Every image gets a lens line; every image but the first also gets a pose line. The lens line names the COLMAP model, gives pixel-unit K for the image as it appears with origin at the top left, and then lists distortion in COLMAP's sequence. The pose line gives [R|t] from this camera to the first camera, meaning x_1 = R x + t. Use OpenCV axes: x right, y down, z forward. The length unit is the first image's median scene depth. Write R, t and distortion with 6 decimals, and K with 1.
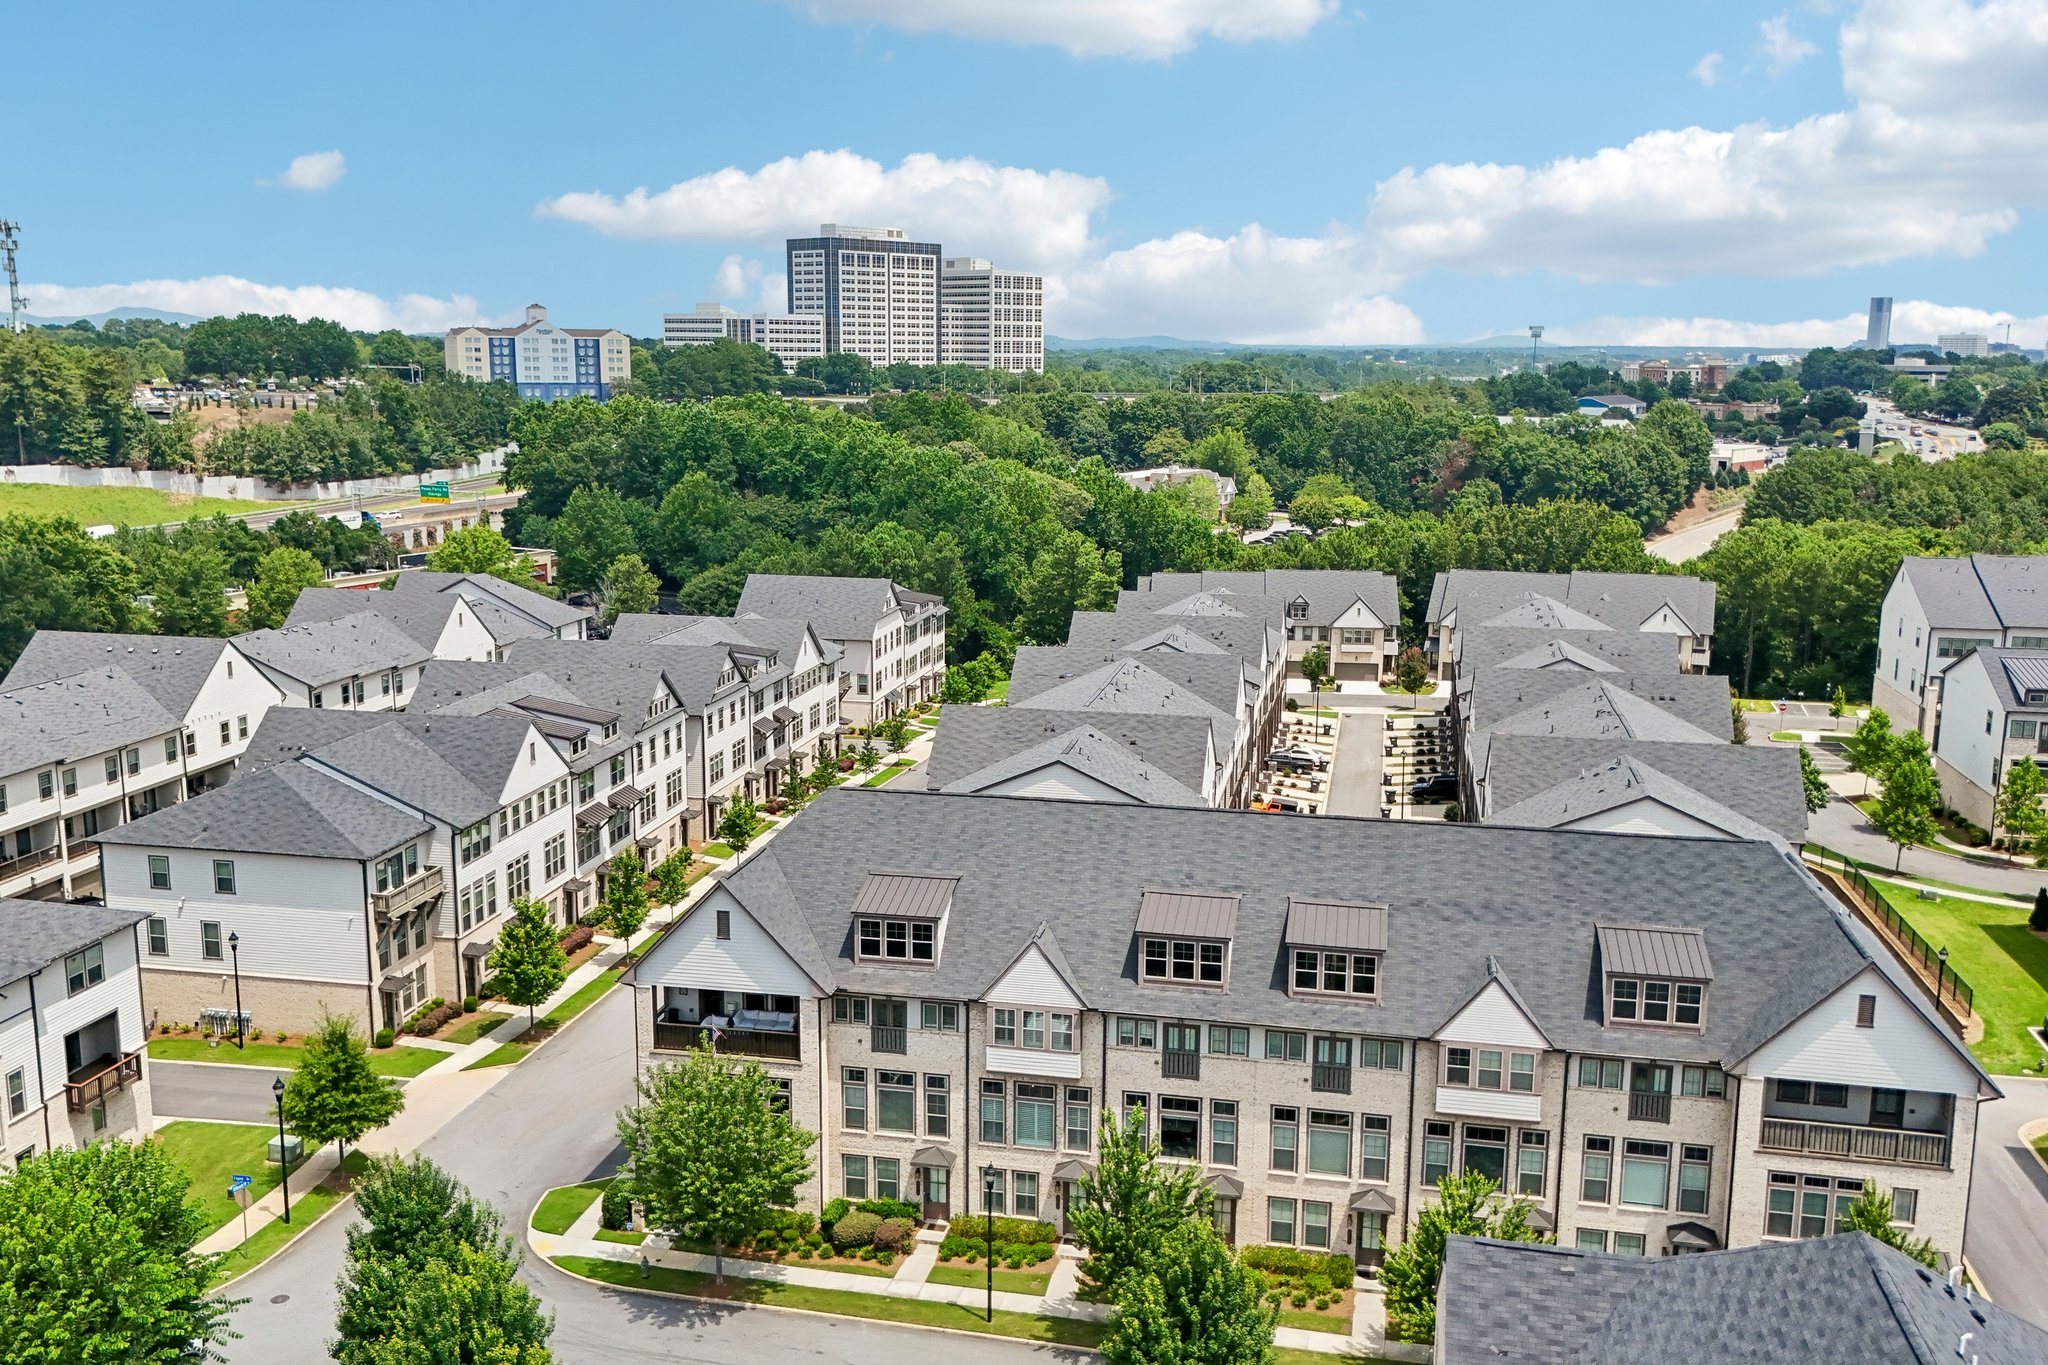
lens RADIAL K [[1783.8, 0, 1035.8], [0, 1783.8, 688.2], [0, 0, 1]] dist [0.102547, -0.149358]
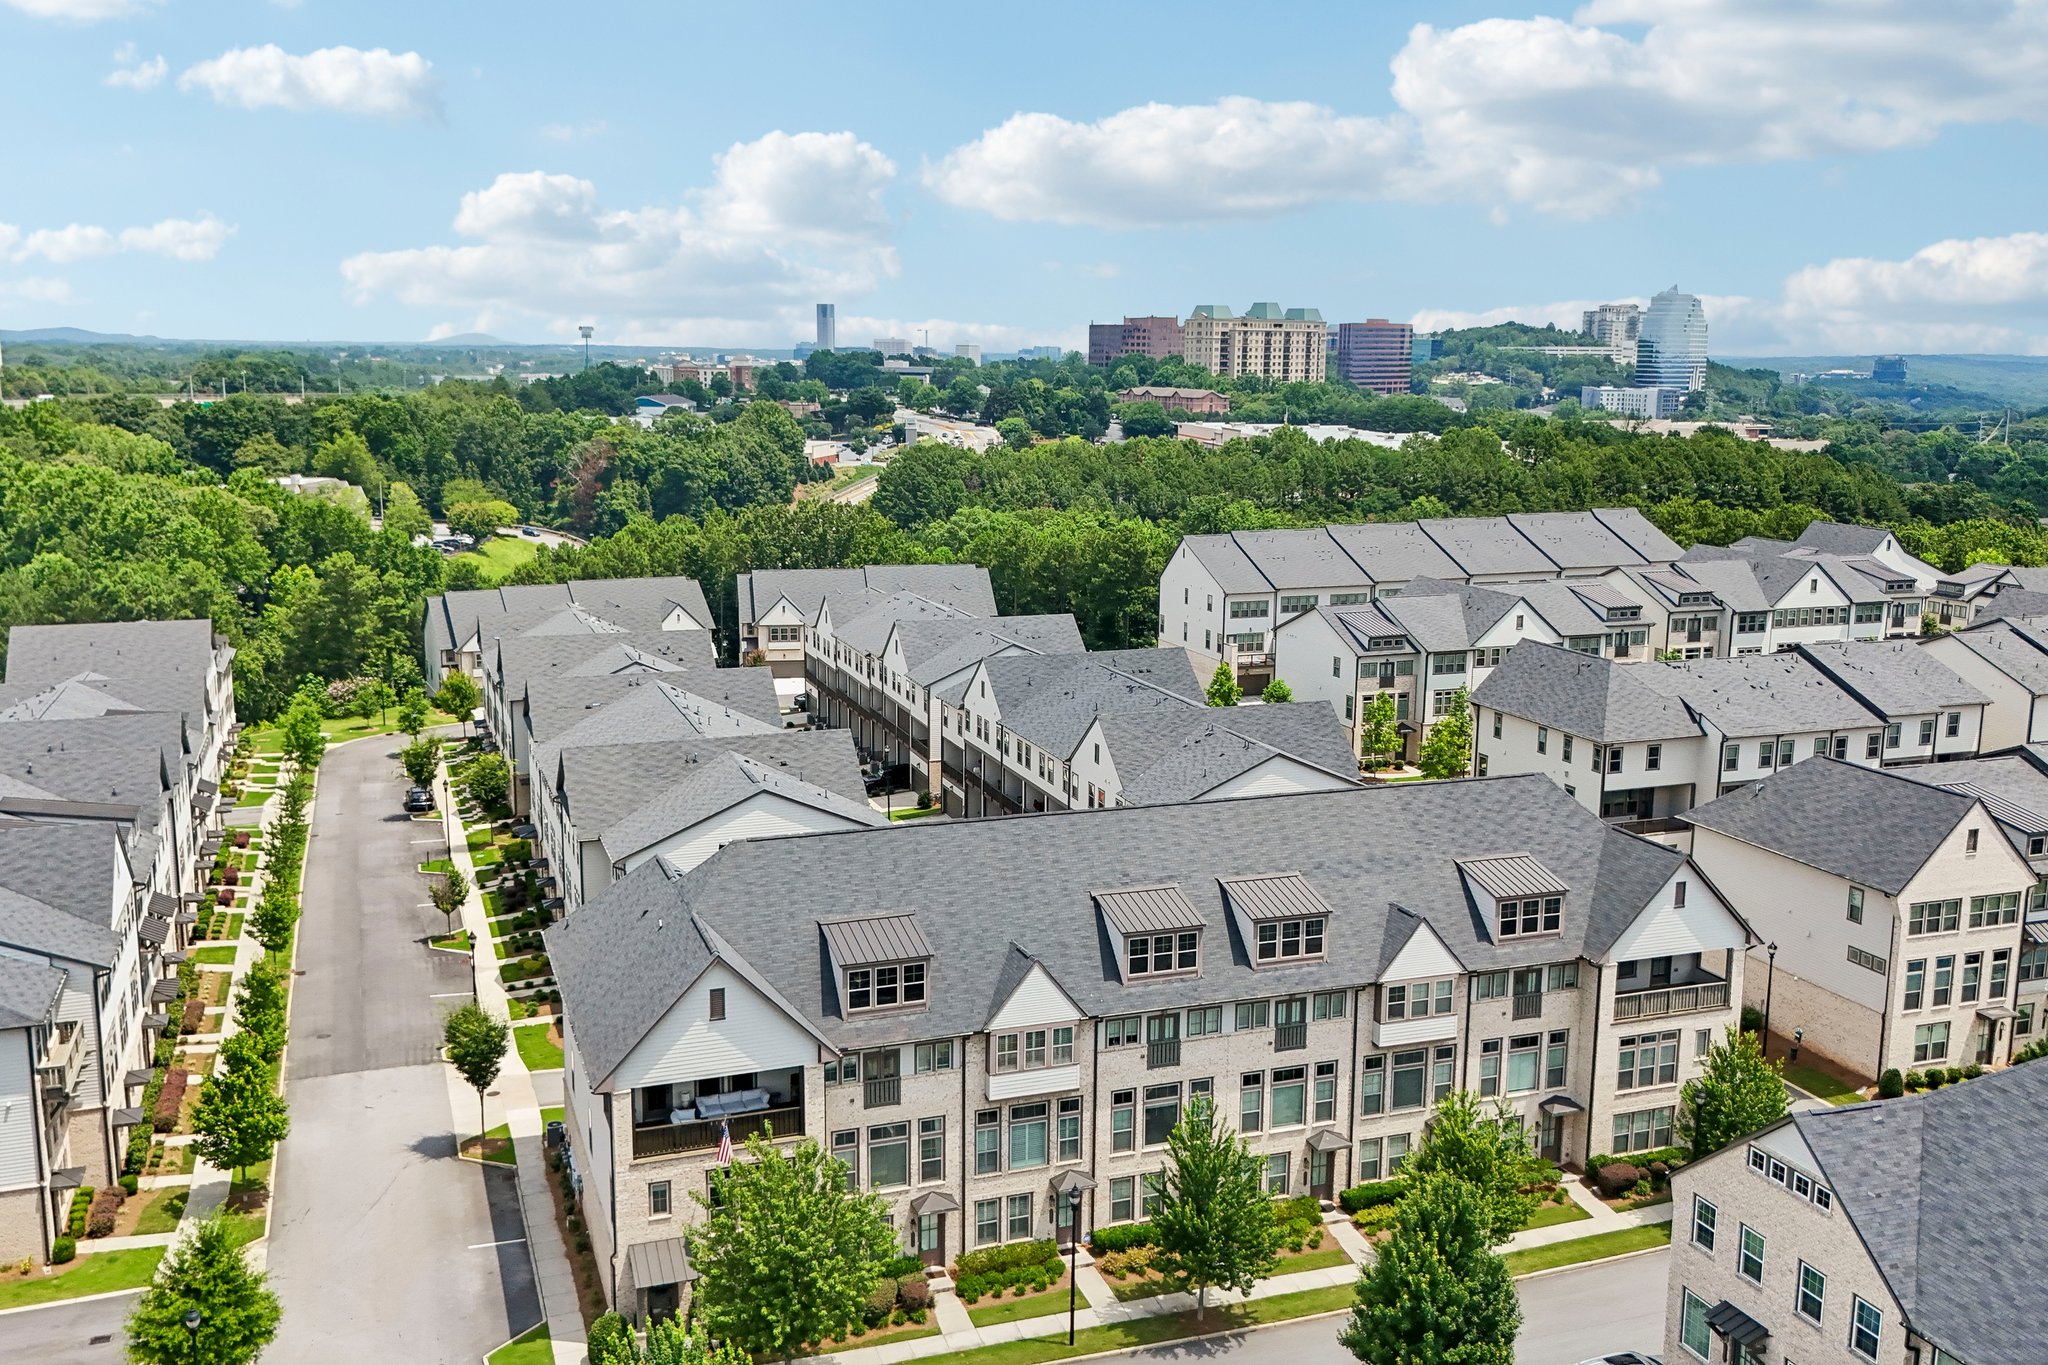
lens RADIAL K [[1783.8, 0, 1035.8], [0, 1783.8, 688.2], [0, 0, 1]] dist [0.102547, -0.149358]
pose [[0.854772, -0.096527, 0.509948, -0.362456], [0.096078, 0.994999, 0.027296, -0.026956], [-0.510033, 0.025663, 0.859772, 0.101627]]
